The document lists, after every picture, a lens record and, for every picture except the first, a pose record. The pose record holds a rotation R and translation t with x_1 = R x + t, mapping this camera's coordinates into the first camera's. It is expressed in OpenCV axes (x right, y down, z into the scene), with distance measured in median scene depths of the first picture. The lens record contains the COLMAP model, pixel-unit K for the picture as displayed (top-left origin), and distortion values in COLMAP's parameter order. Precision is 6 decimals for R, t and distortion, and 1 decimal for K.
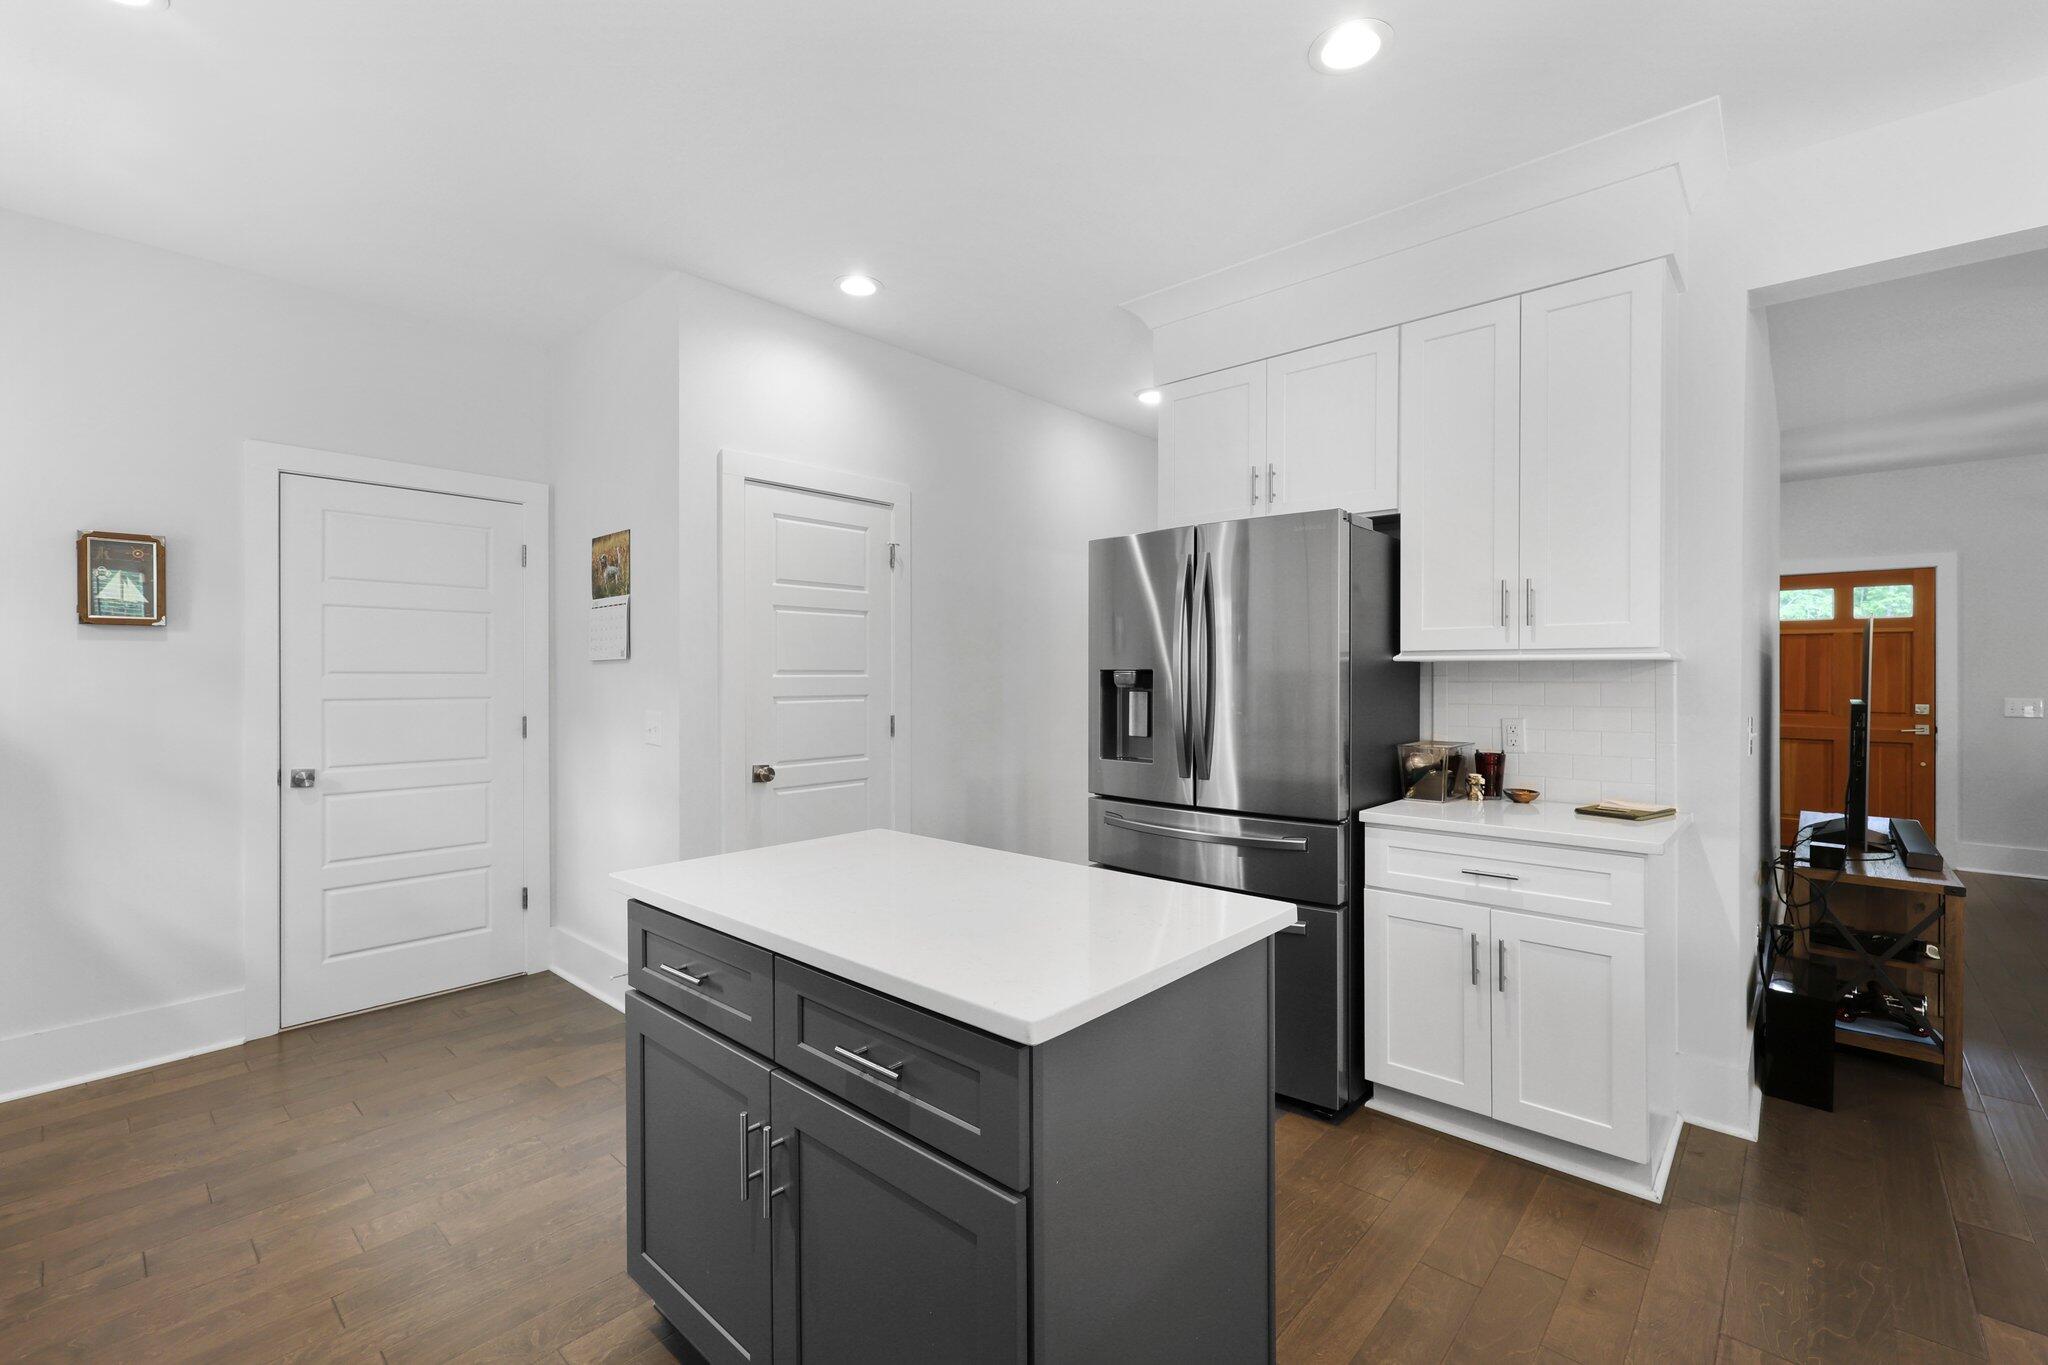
lens RADIAL K [[874.1, 0, 1024.0], [0, 874.1, 682.5], [0, 0, 1]] dist [-0.009166, -0.000018]
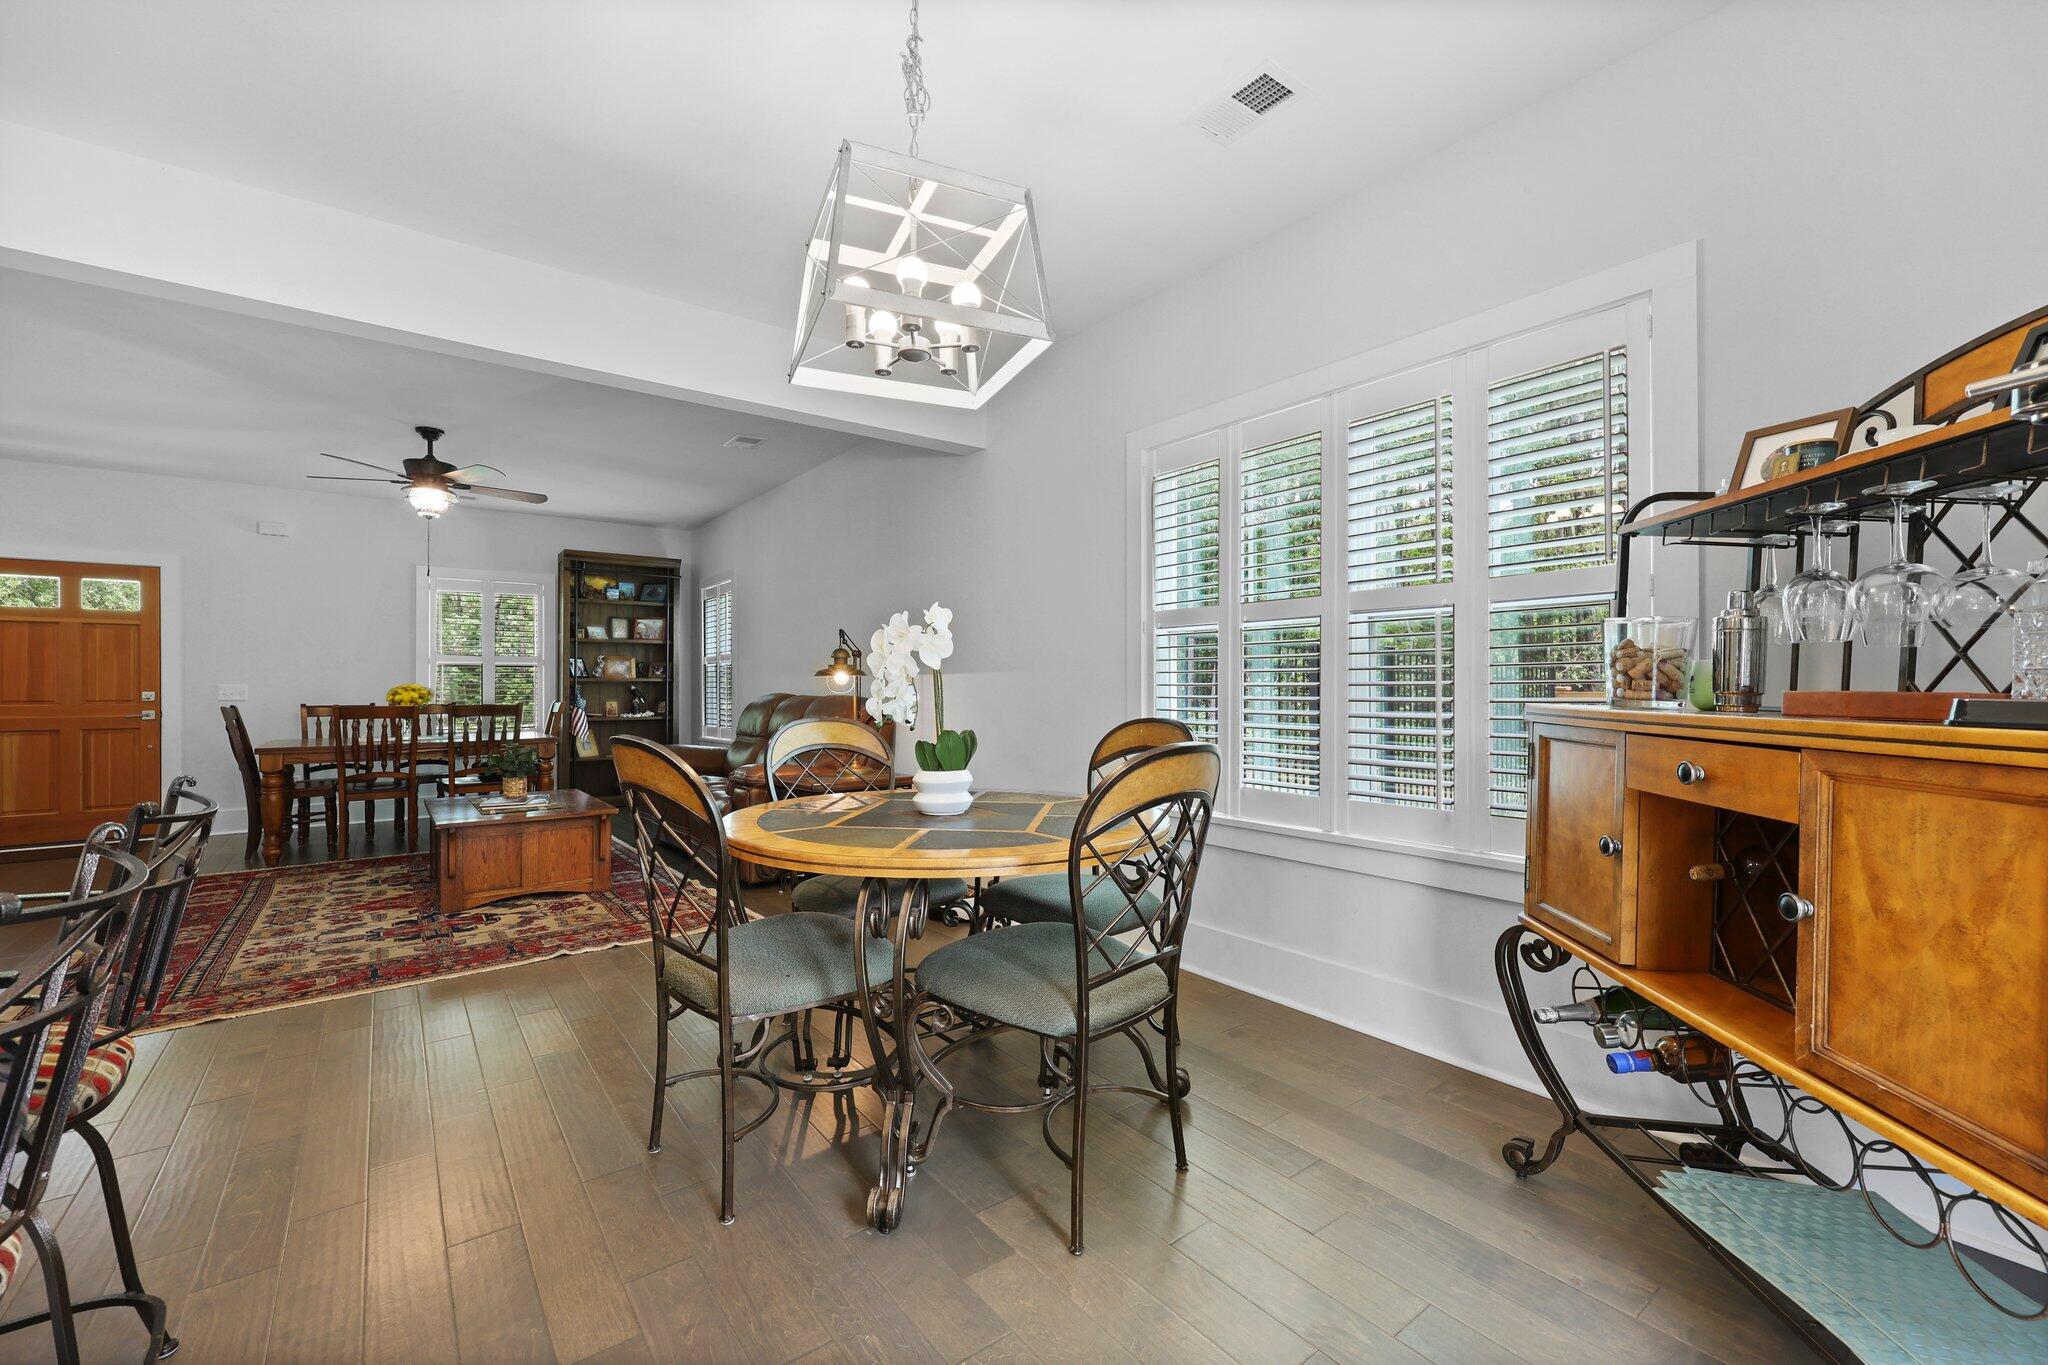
lens RADIAL K [[848.0, 0, 1024.0], [0, 848.0, 682.5], [0, 0, 1]] dist [0.001344, -0.000257]
pose [[0.179608, 0.003109, 0.983733, 0.189600], [0.010538, 0.999932, -0.005085, 0.031049], [-0.983682, 0.011280, 0.179562, -0.272956]]
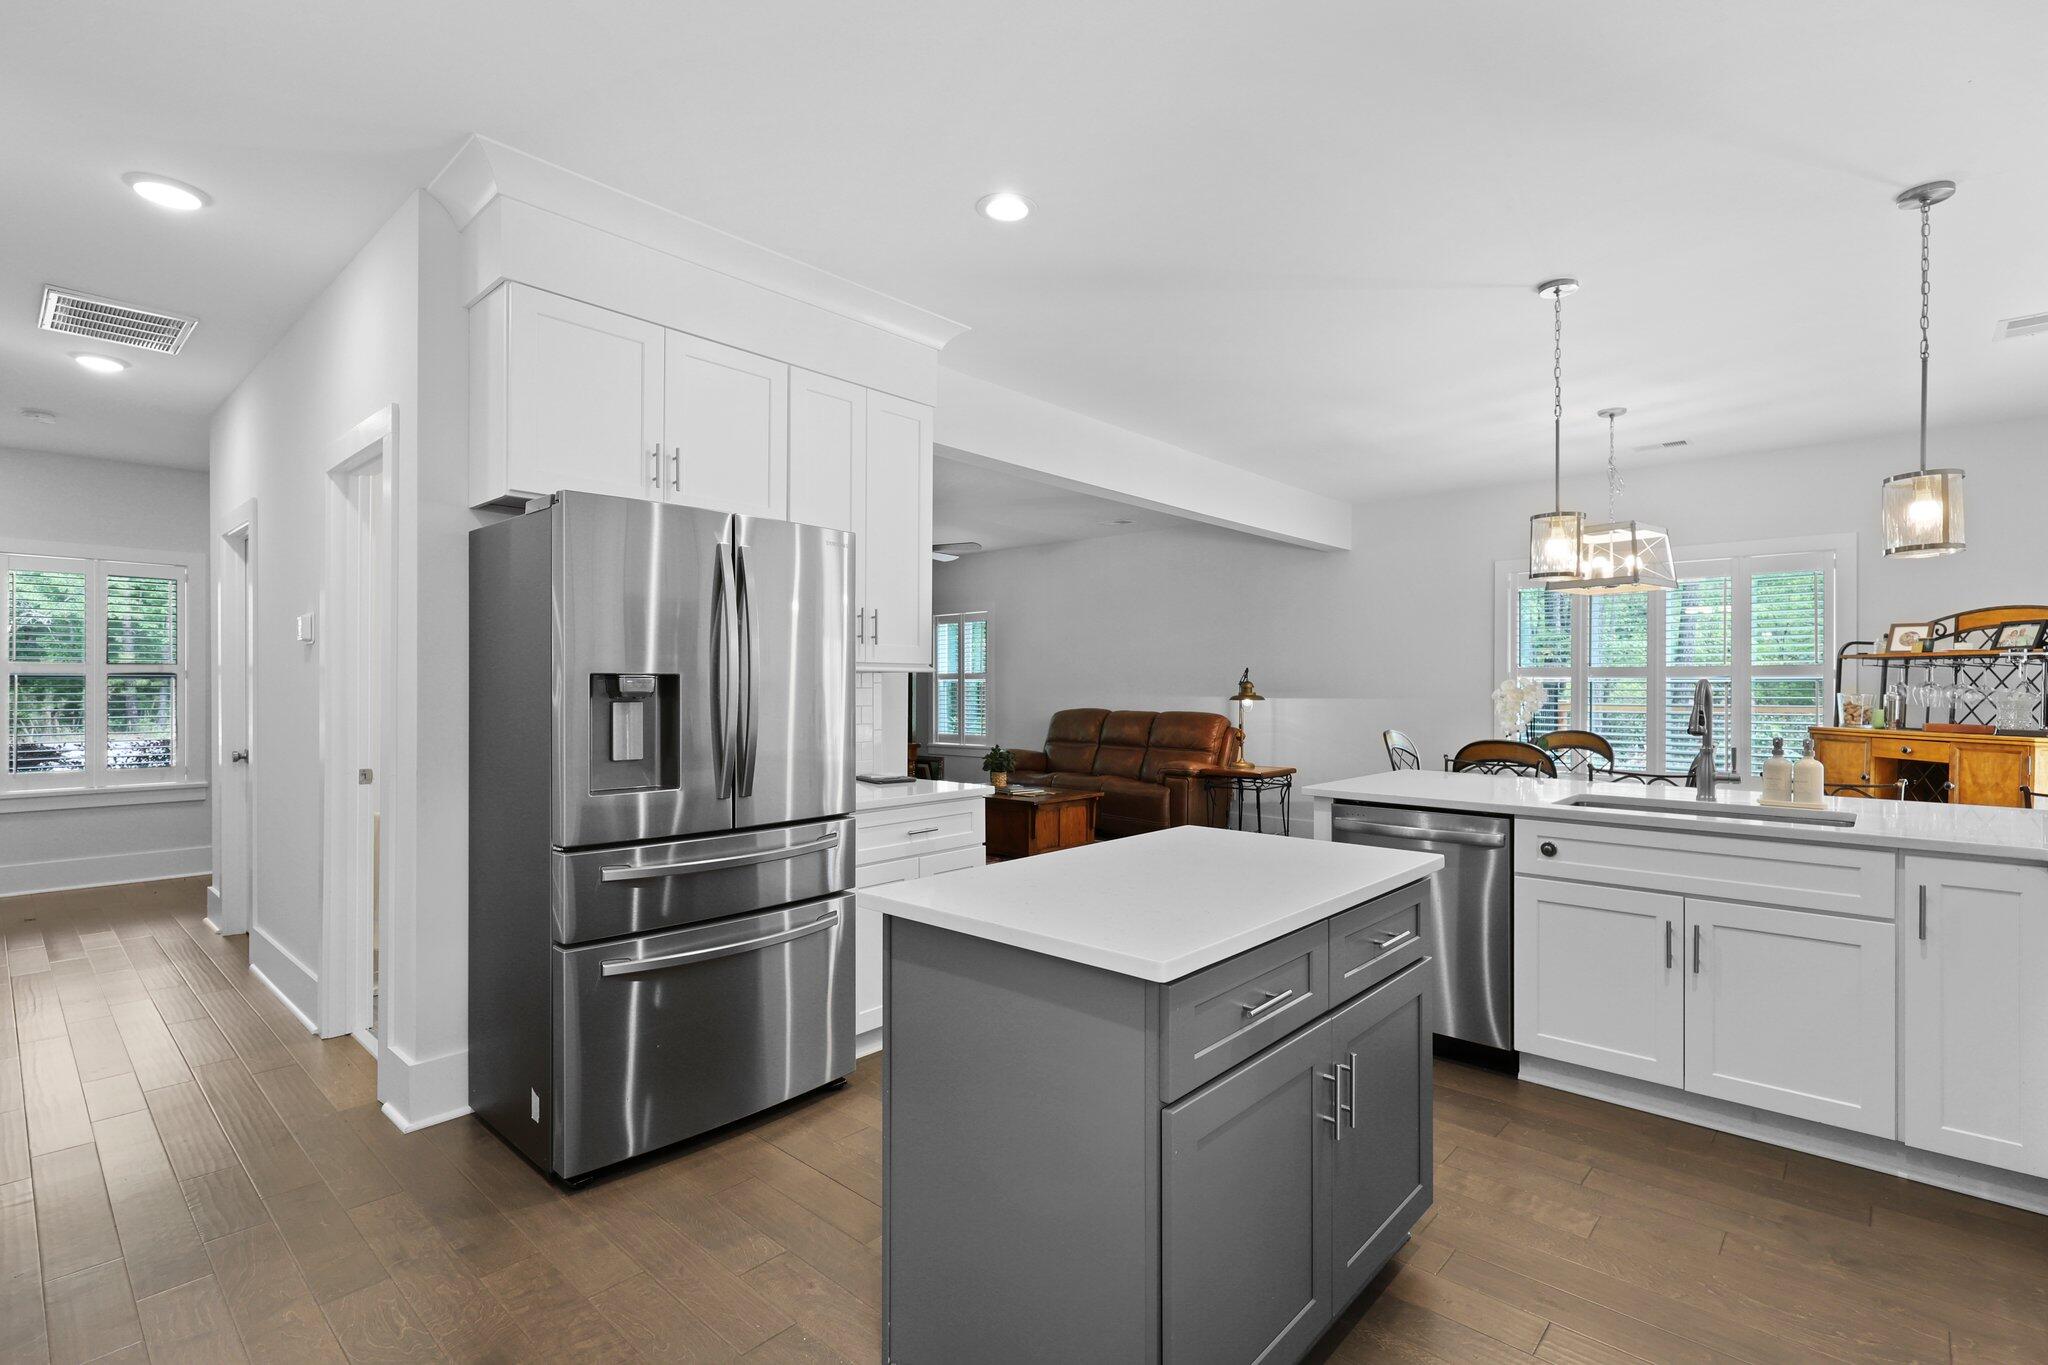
lens RADIAL K [[951.9, 0, 1024.0], [0, 951.9, 682.5], [0, 0, 1]] dist [-0.000090, 0.000375]
pose [[0.012584, 0.003305, 0.999915, -0.358151], [0.004806, 0.999983, -0.003366, -0.001300], [-0.999909, 0.004848, 0.012568, 0.315562]]
